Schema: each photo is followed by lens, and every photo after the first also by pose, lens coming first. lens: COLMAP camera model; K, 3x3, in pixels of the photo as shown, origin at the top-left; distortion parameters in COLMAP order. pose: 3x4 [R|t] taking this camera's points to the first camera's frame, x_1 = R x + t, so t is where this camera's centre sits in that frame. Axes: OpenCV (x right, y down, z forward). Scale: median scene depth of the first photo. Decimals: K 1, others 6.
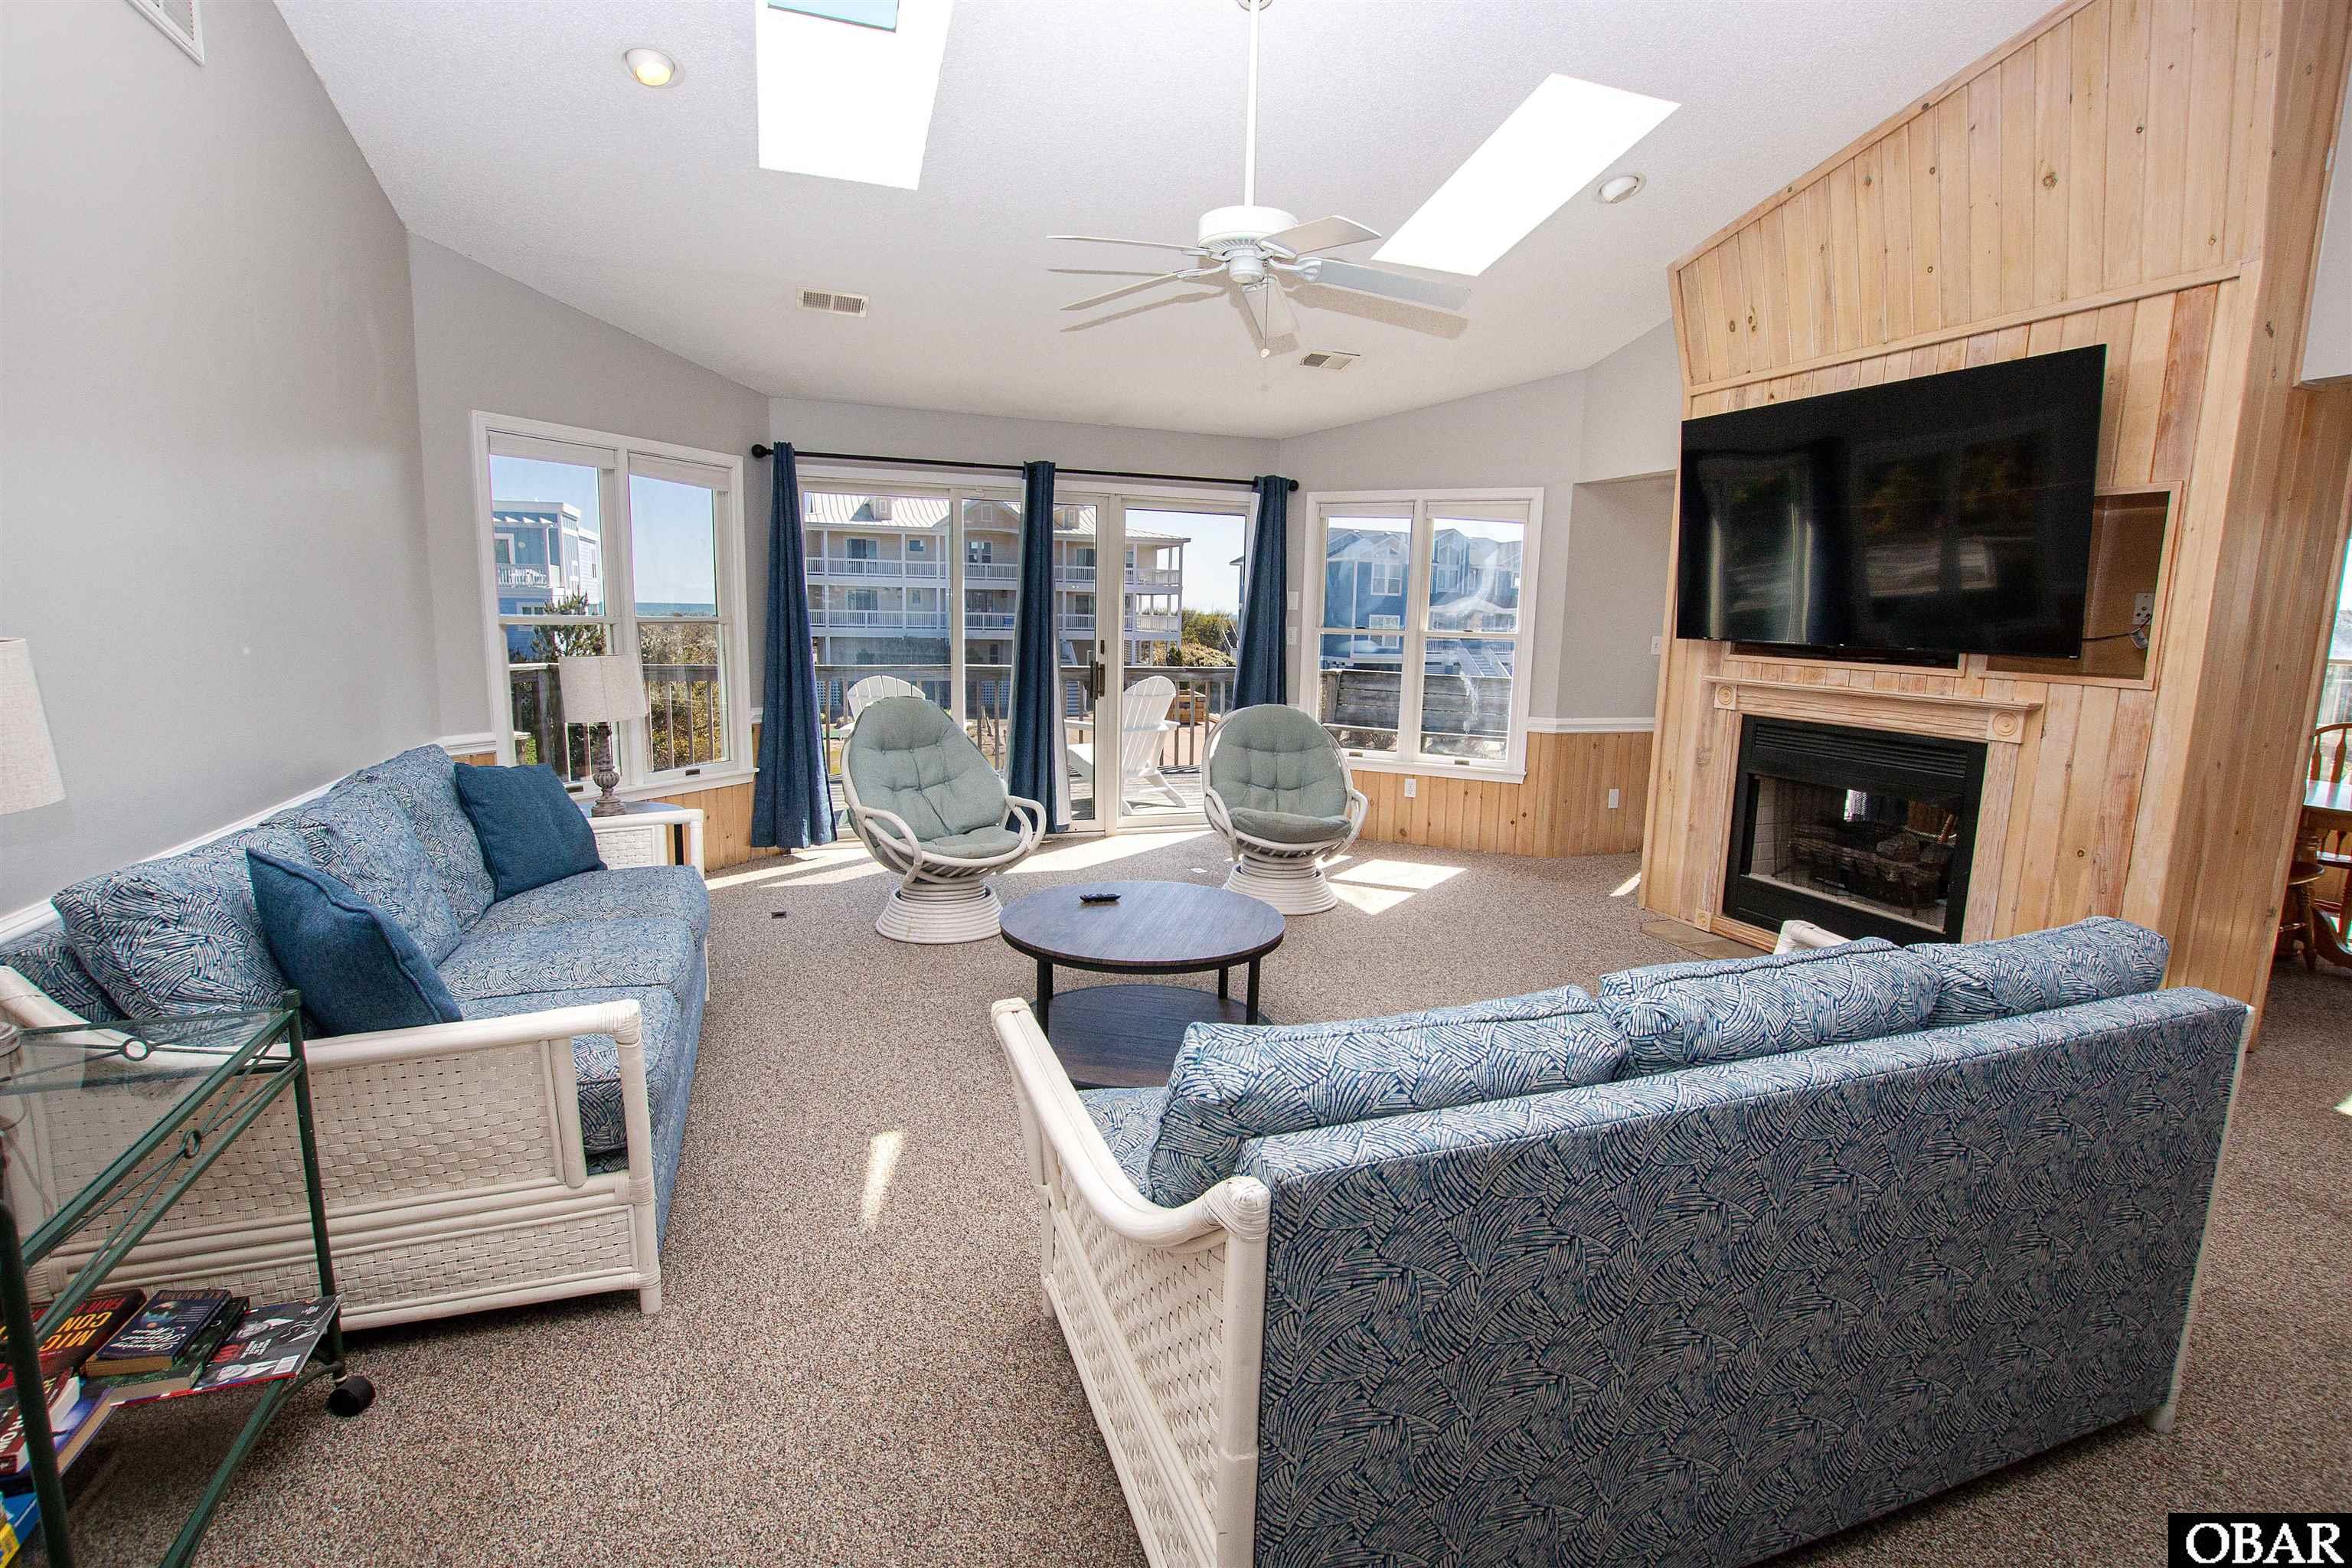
lens RADIAL K [[1109.7, 0, 1176.0], [0, 1109.7, 784.0], [0, 0, 1]] dist [-0.004163, -0.000706]
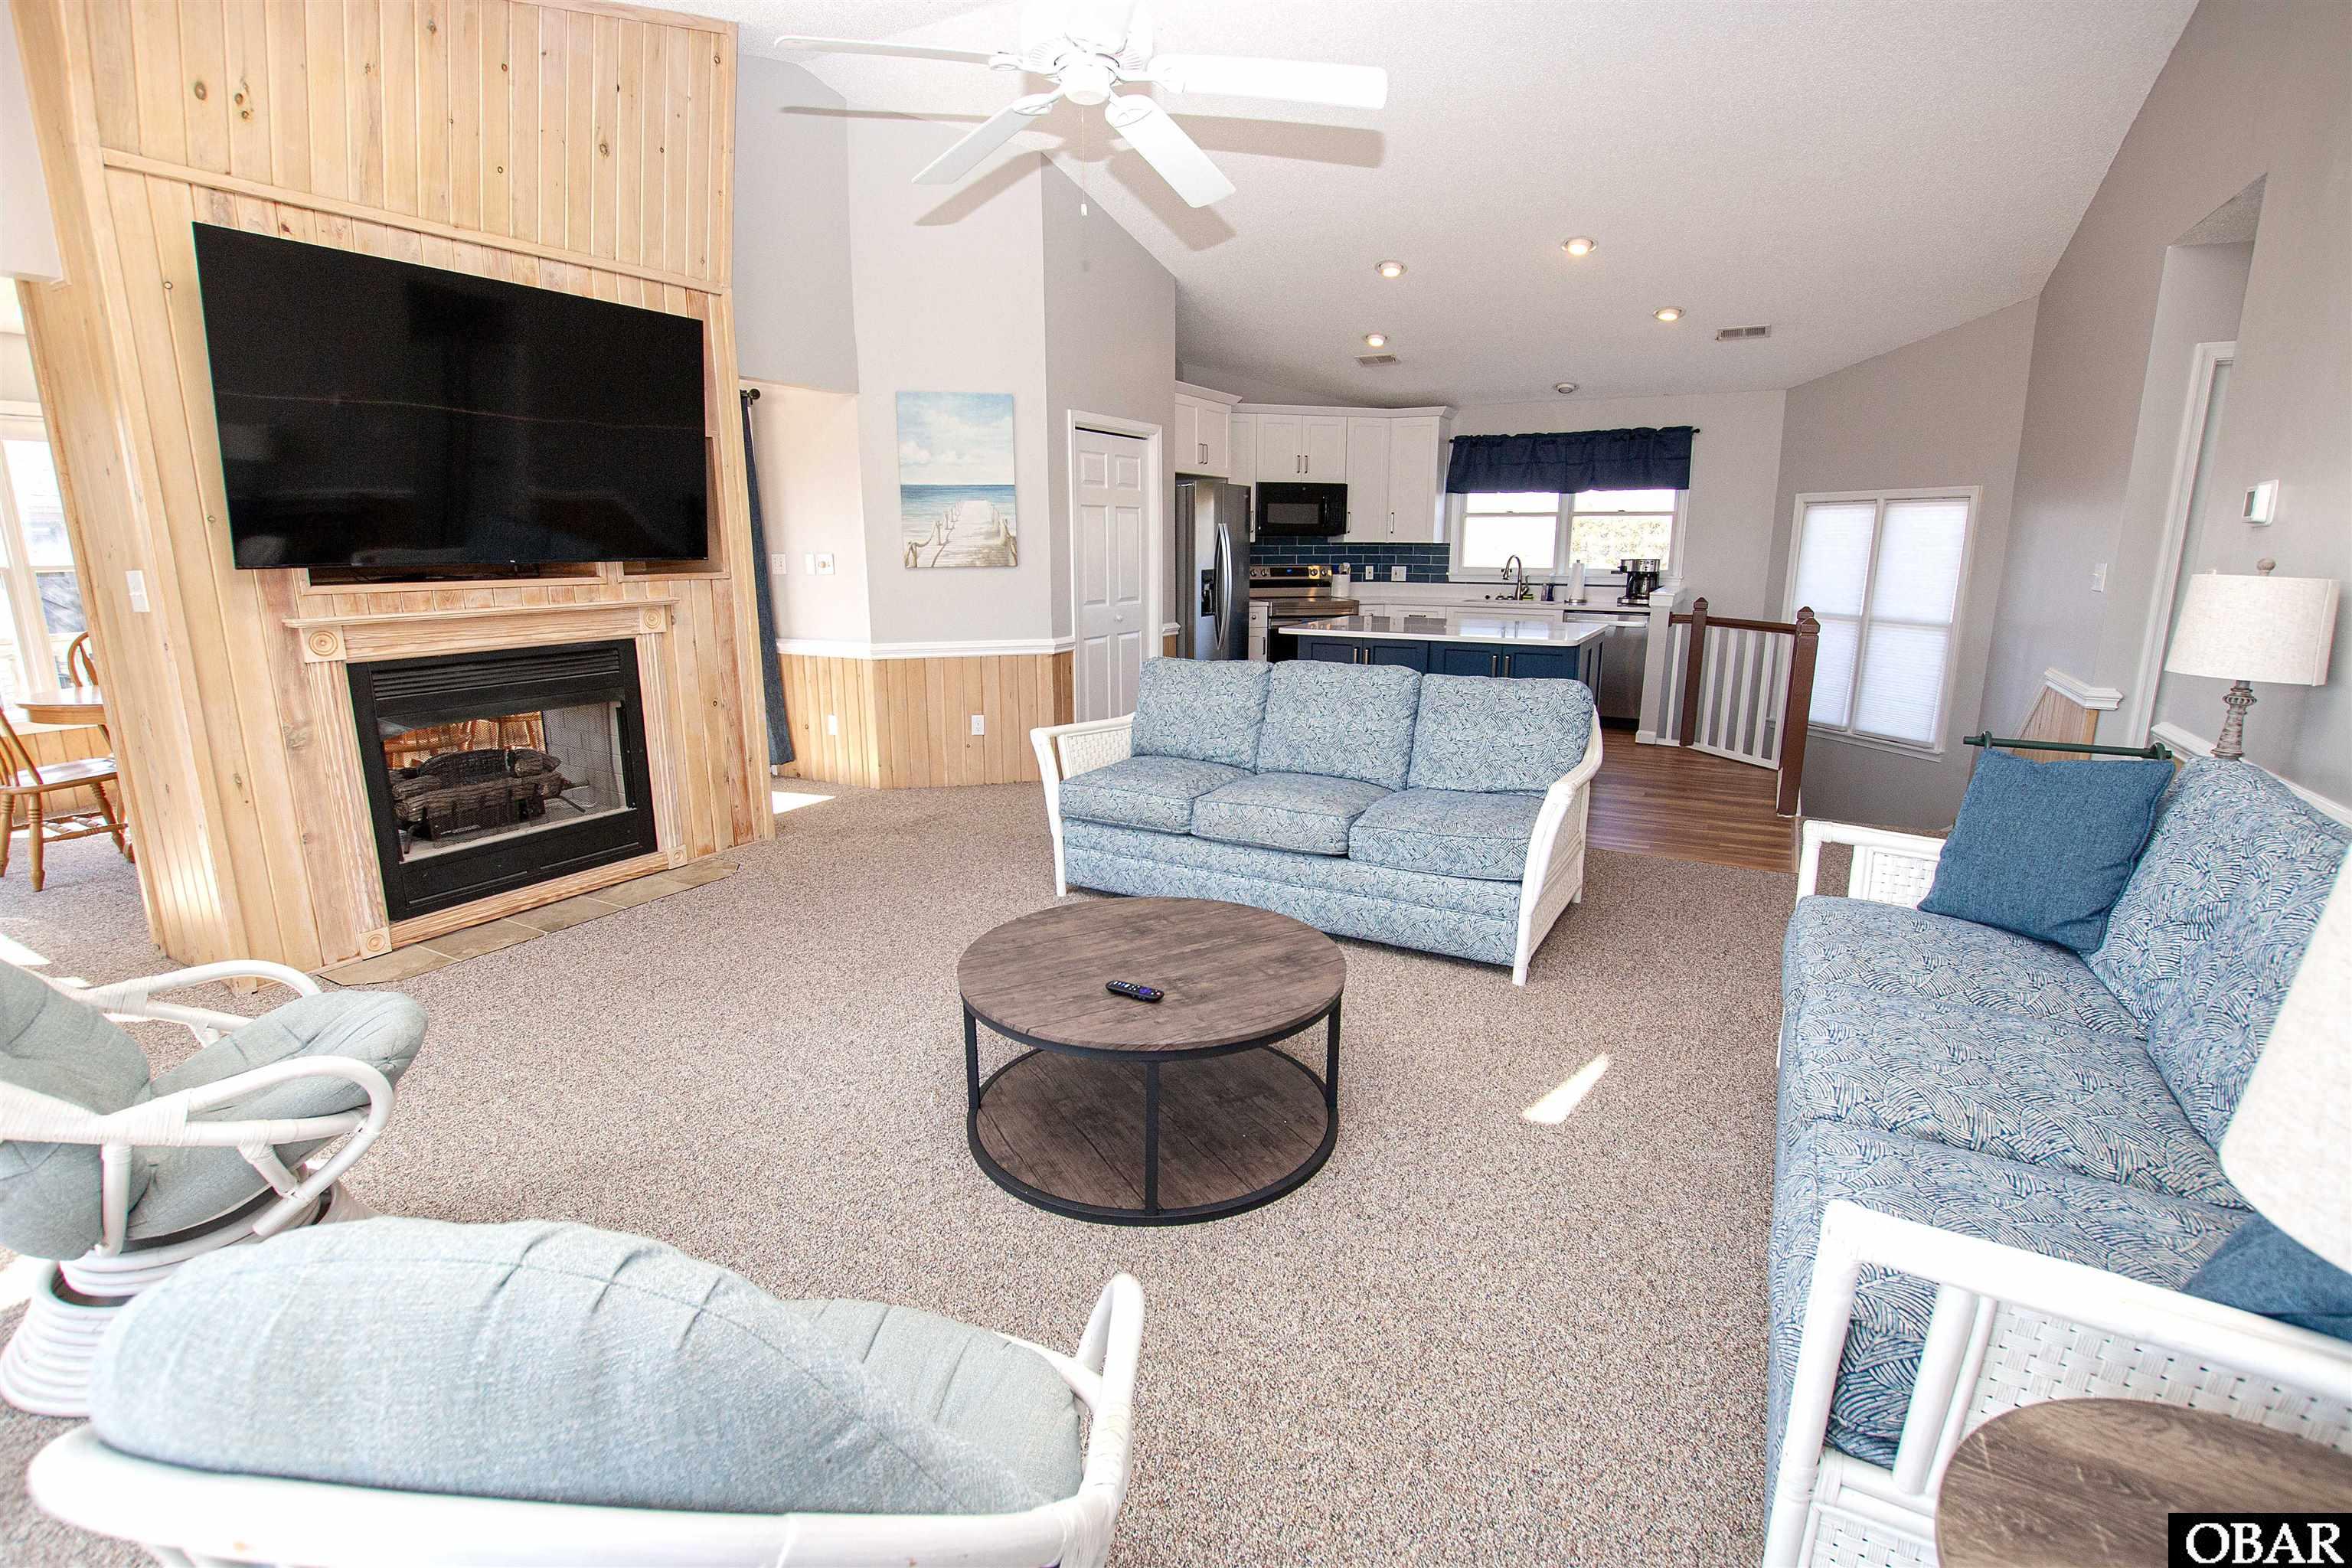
lens RADIAL K [[1109.7, 0, 1176.0], [0, 1109.7, 784.0], [0, 0, 1]] dist [-0.004163, -0.000706]
pose [[-0.640815, -0.186669, 0.744655, -0.522433], [0.111500, 0.937071, 0.330855, -0.210979], [-0.759555, 0.295046, -0.579676, 1.259456]]
